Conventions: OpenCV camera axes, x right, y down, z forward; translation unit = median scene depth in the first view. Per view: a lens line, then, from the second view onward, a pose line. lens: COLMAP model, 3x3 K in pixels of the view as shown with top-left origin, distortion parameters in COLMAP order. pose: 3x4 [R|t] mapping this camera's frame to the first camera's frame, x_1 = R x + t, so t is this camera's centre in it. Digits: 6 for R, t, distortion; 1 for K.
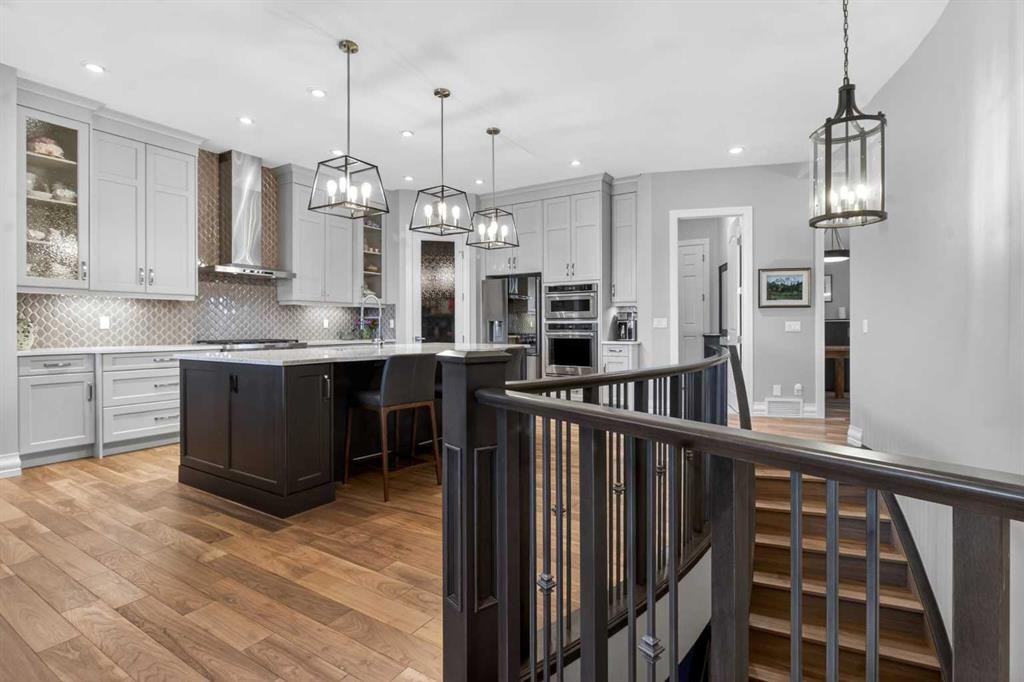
lens RADIAL K [[490.8, 0, 508.9], [0, 490.8, 331.0], [0, 0, 1]] dist [-0.001299, -0.006794]
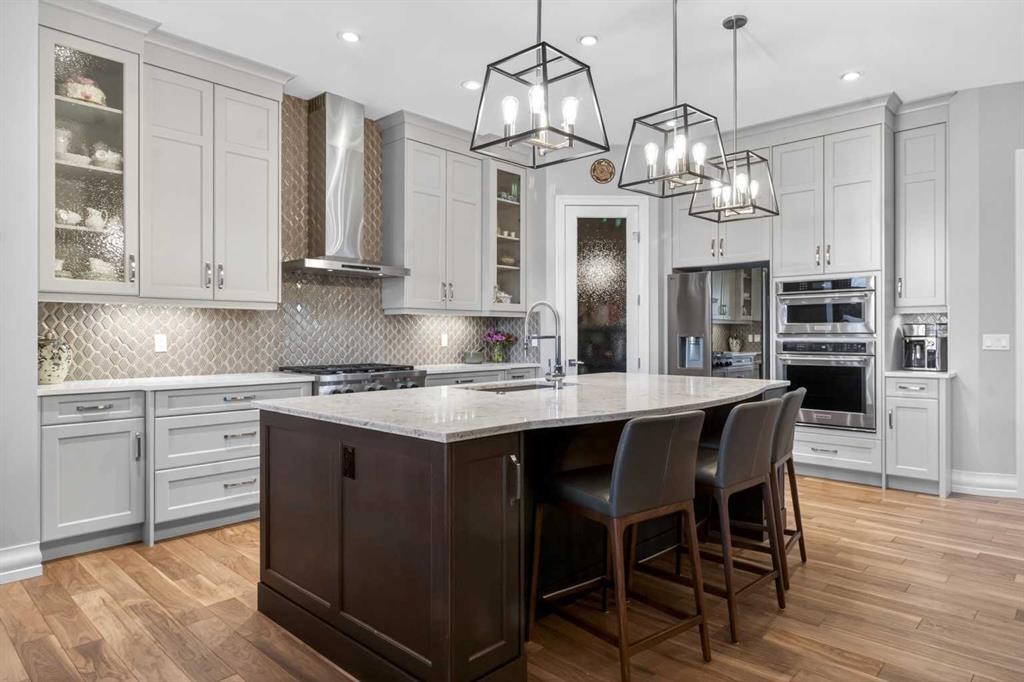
lens RADIAL K [[617.4, 0, 512.0], [0, 617.4, 341.0], [0, 0, 1]] dist [-0.001327, -0.000210]
pose [[0.981250, 0.003777, -0.192701, -0.148354], [-0.003880, 0.999992, -0.000158, -0.019722], [0.192699, 0.000903, 0.981257, 0.209088]]
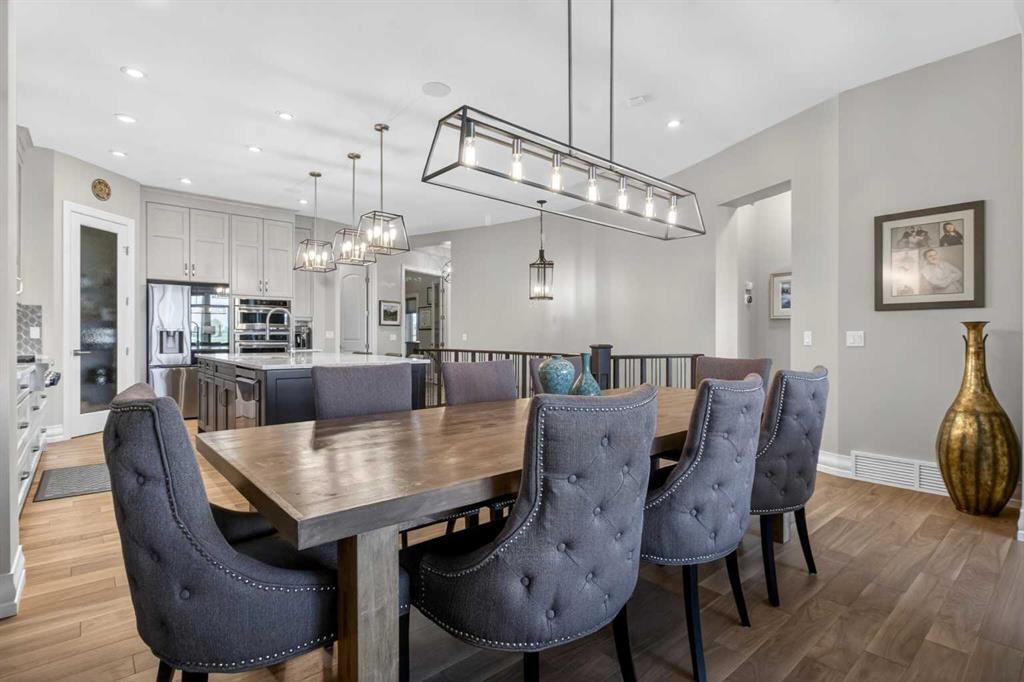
lens RADIAL K [[498.0, 0, 512.0], [0, 498.0, 341.0], [0, 0, 1]] dist [-0.004060, -0.000425]
pose [[0.284269, -0.004294, 0.958735, -1.059872], [0.005560, 0.999981, 0.002830, -0.000773], [-0.958728, 0.004526, 0.284287, 0.192598]]
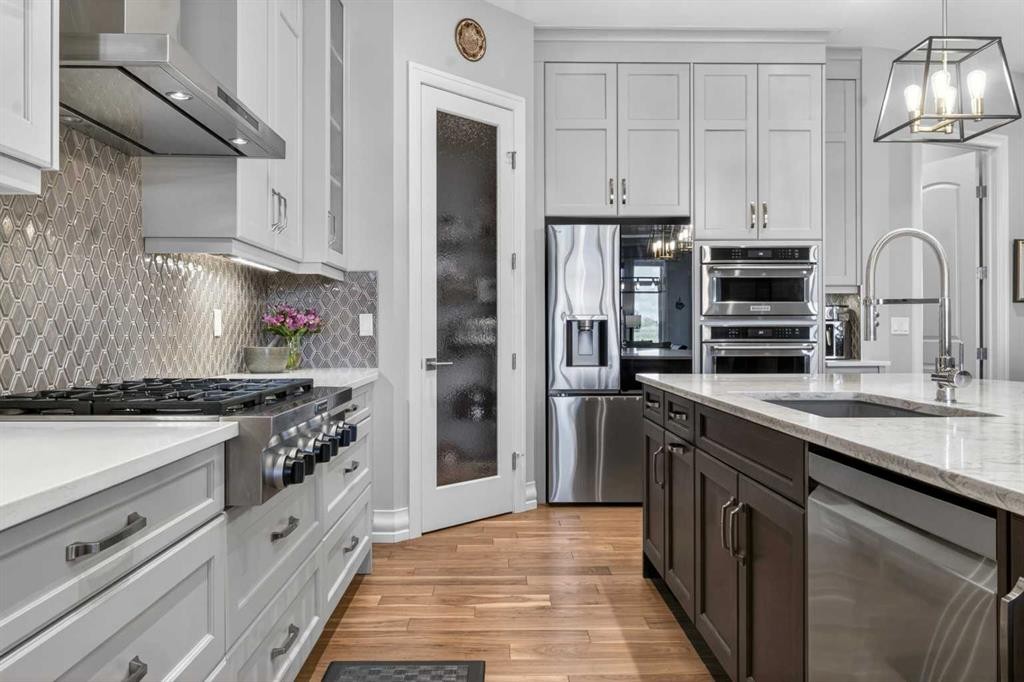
lens RADIAL K [[754.0, 0, 512.0], [0, 754.0, 341.0], [0, 0, 1]] dist [-0.006453, -0.001438]
pose [[0.831731, -0.005770, 0.555148, -0.667106], [0.005354, 0.999983, 0.002372, -0.004608], [-0.555153, 0.000999, 0.831748, 0.684911]]
